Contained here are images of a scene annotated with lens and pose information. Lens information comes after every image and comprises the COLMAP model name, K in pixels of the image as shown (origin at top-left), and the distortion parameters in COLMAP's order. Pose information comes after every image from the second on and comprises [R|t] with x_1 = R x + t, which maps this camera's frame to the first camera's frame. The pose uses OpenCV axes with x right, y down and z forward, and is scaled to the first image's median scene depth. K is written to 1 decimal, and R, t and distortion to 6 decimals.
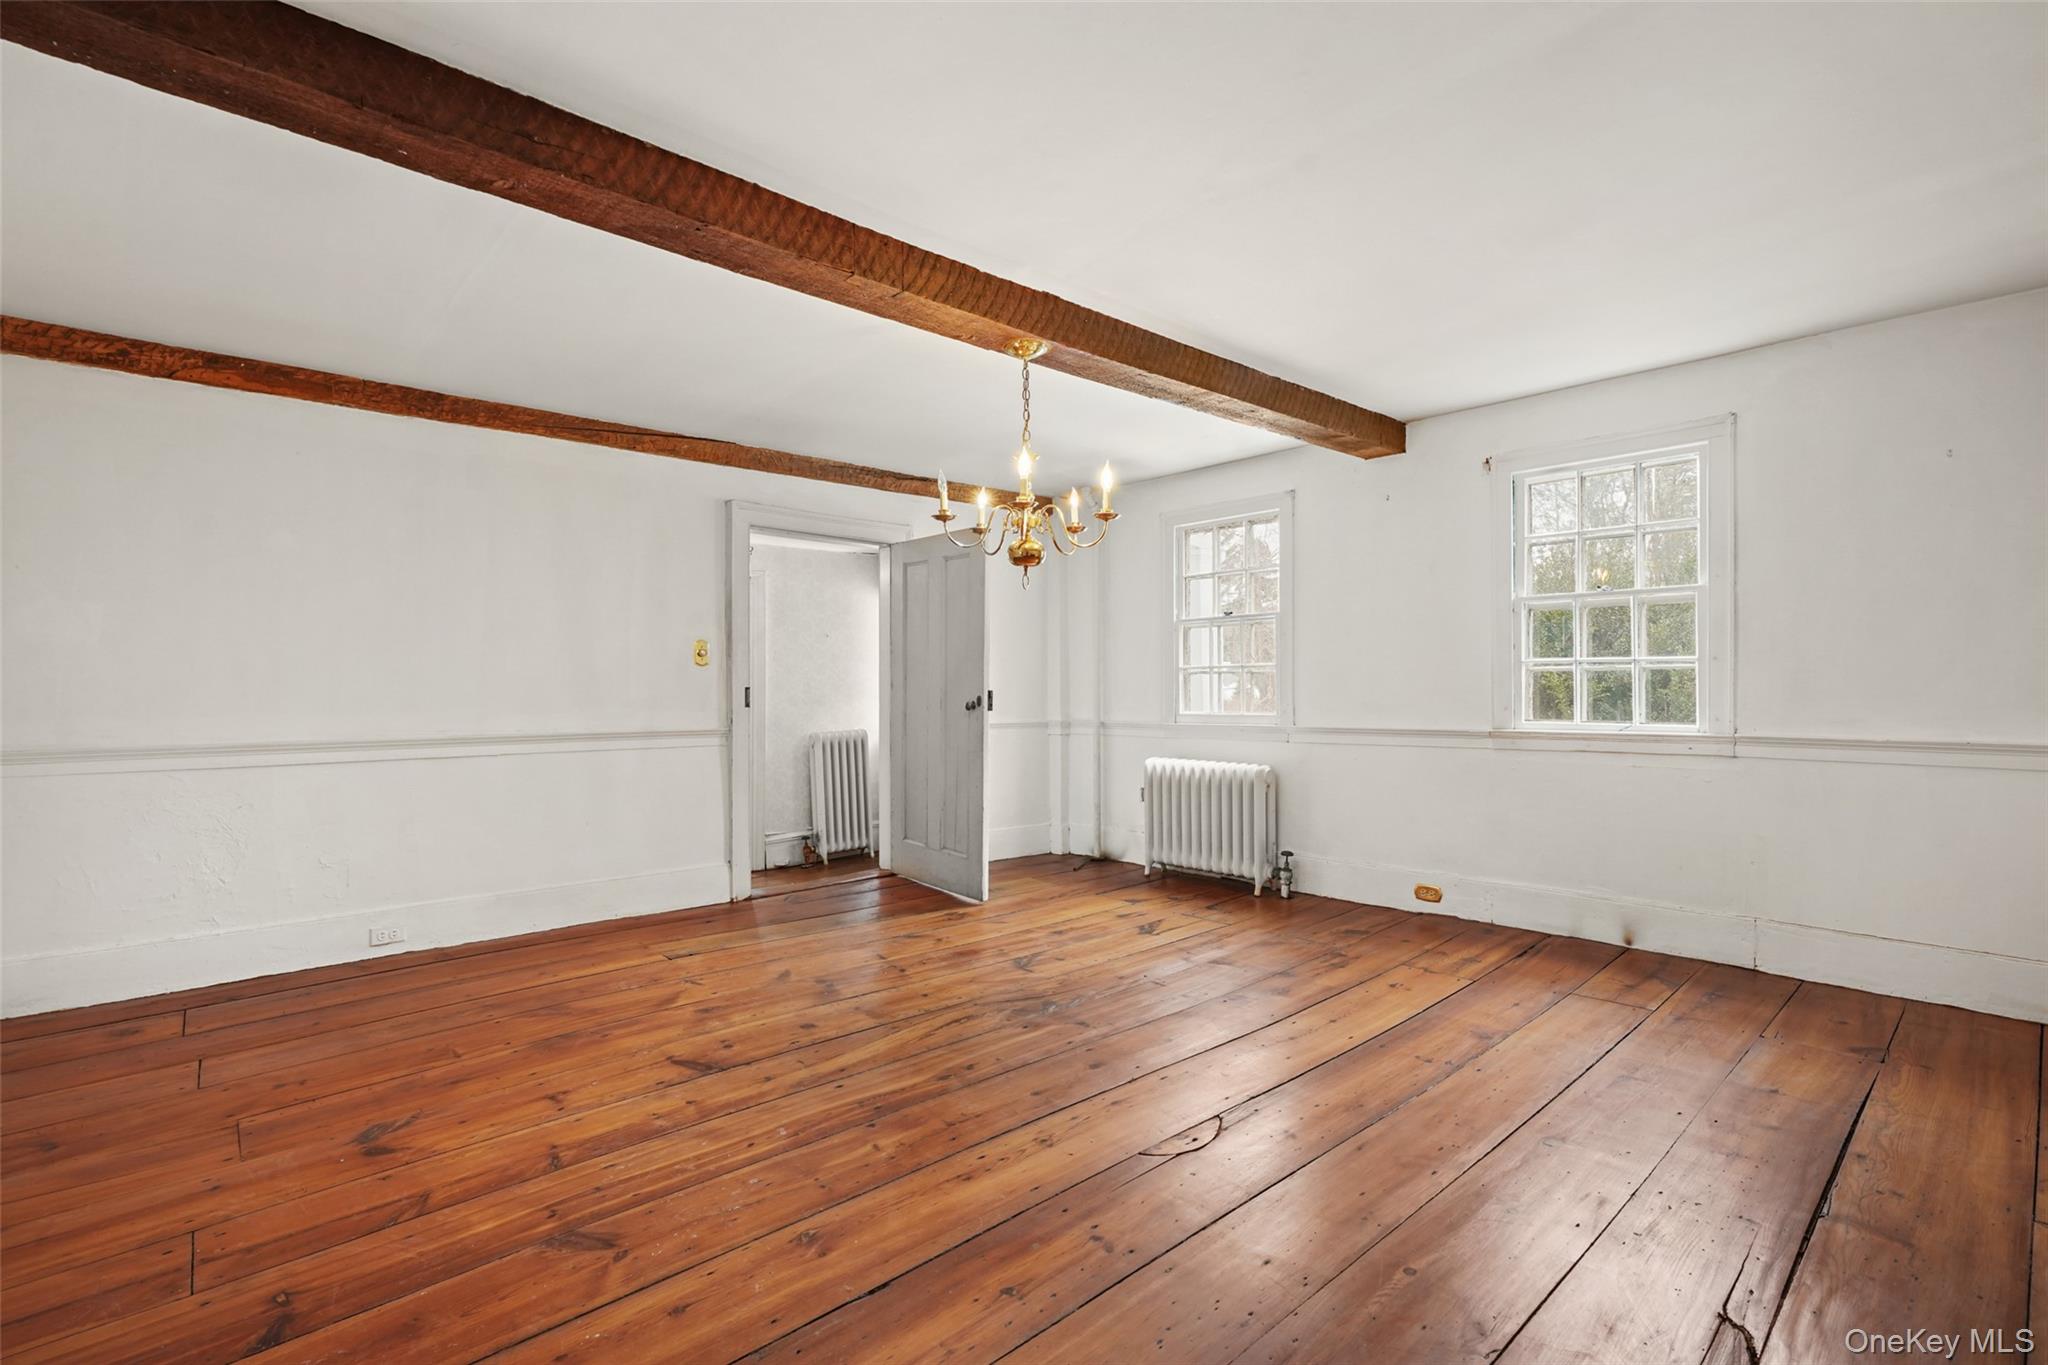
lens RADIAL K [[933.9, 0, 1025.4], [0, 933.9, 682.5], [0, 0, 1]] dist [-0.012012, 0.002451]
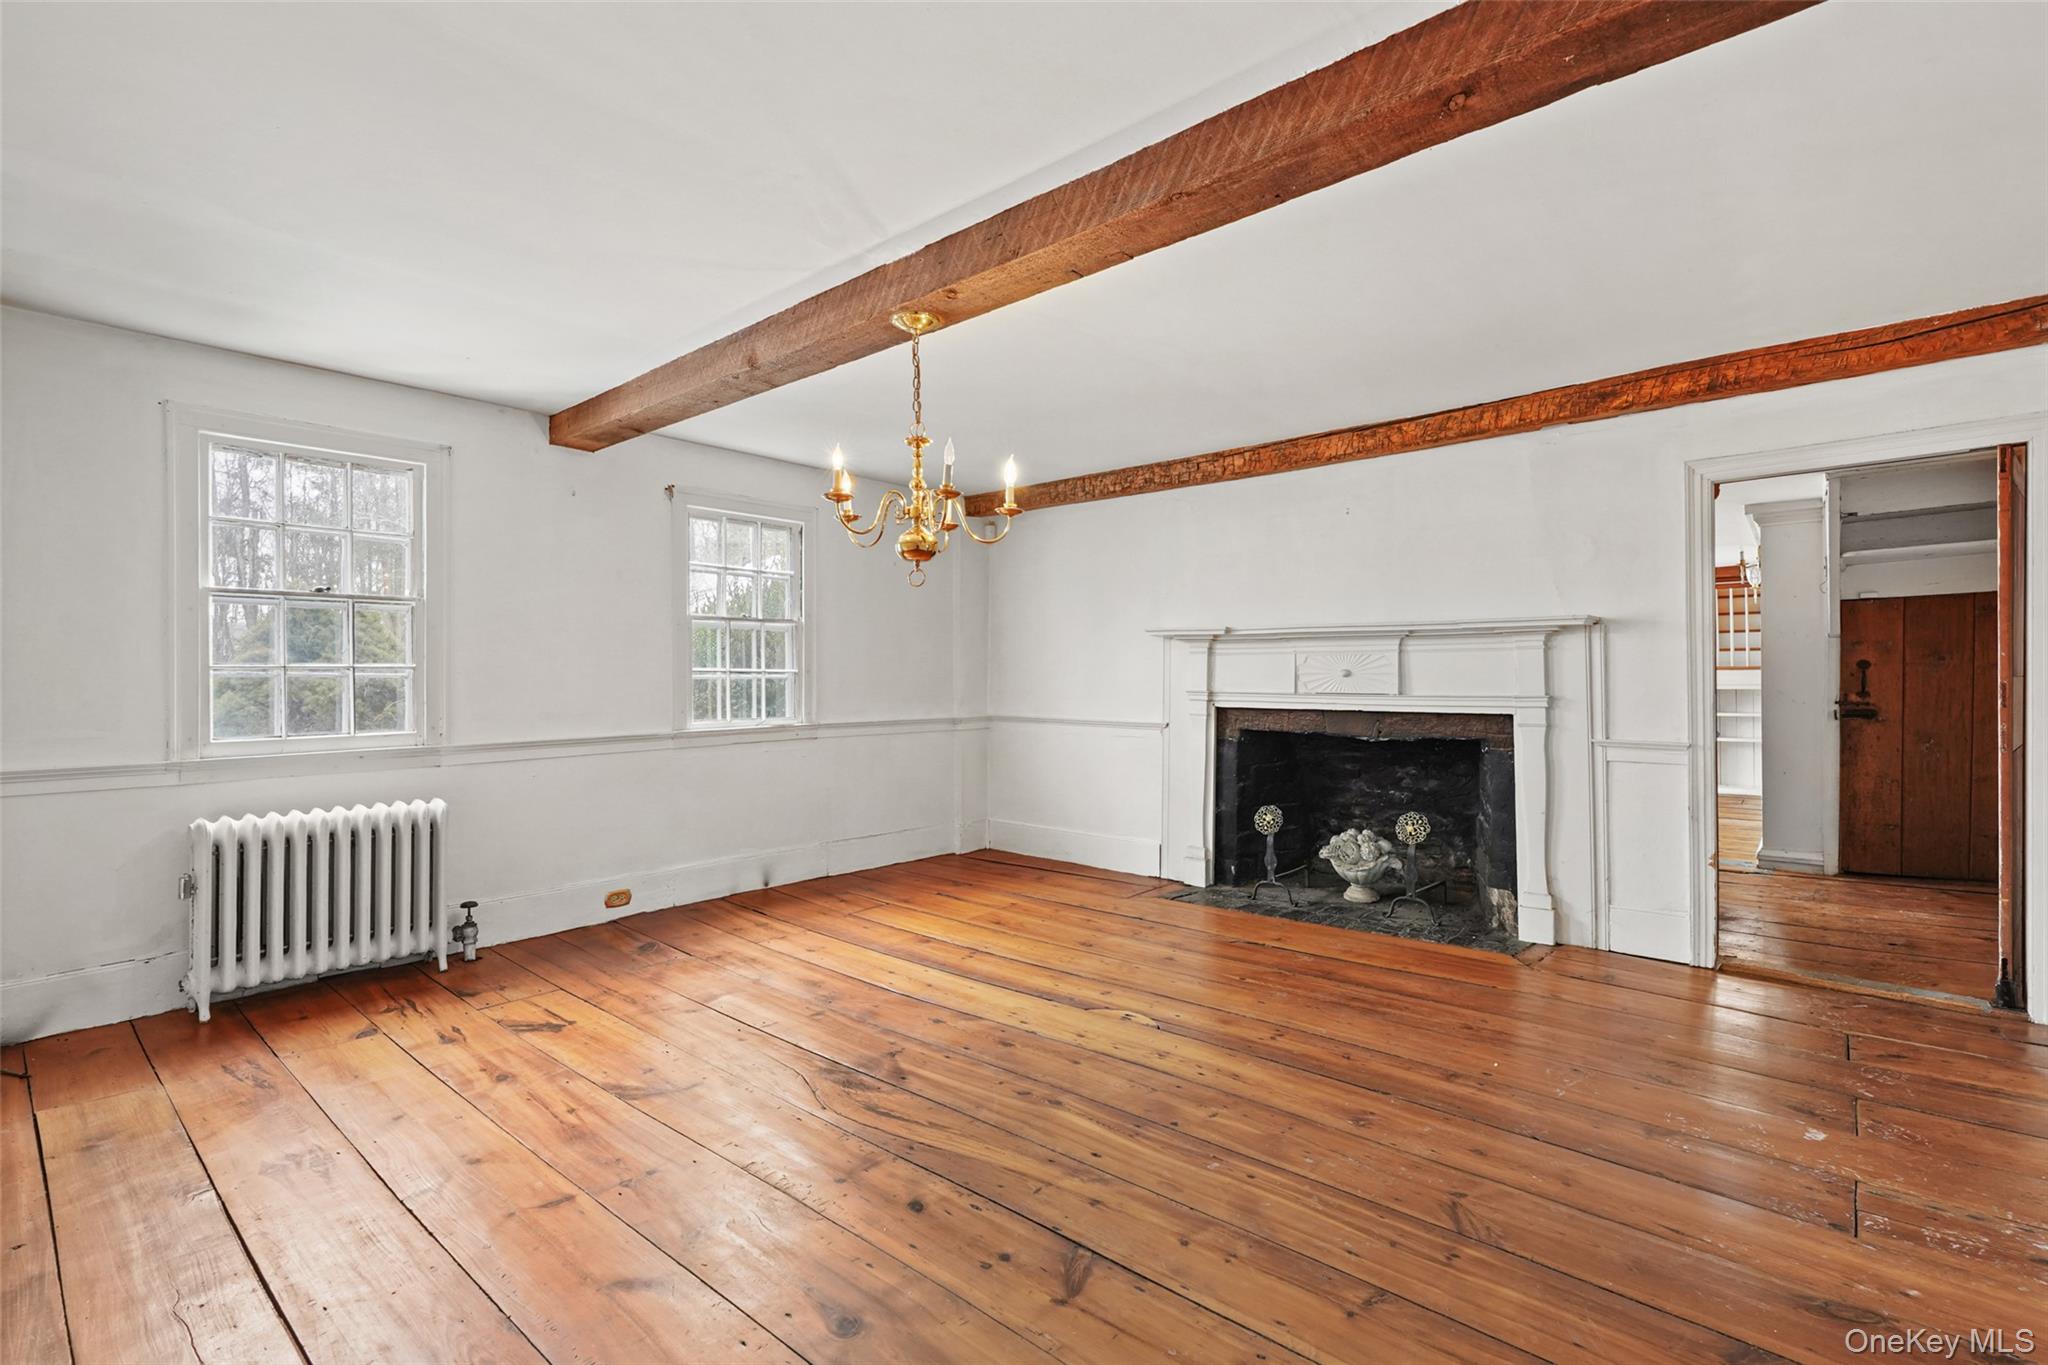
lens RADIAL K [[933.9, 0, 1024.2], [0, 933.9, 681.7], [0, 0, 1]] dist [-0.012012, 0.002451]
pose [[-0.120631, 0.005797, 0.992680, -0.771524], [0.002042, 0.999982, -0.005592, -0.001580], [-0.992695, 0.001352, -0.120641, 0.855432]]
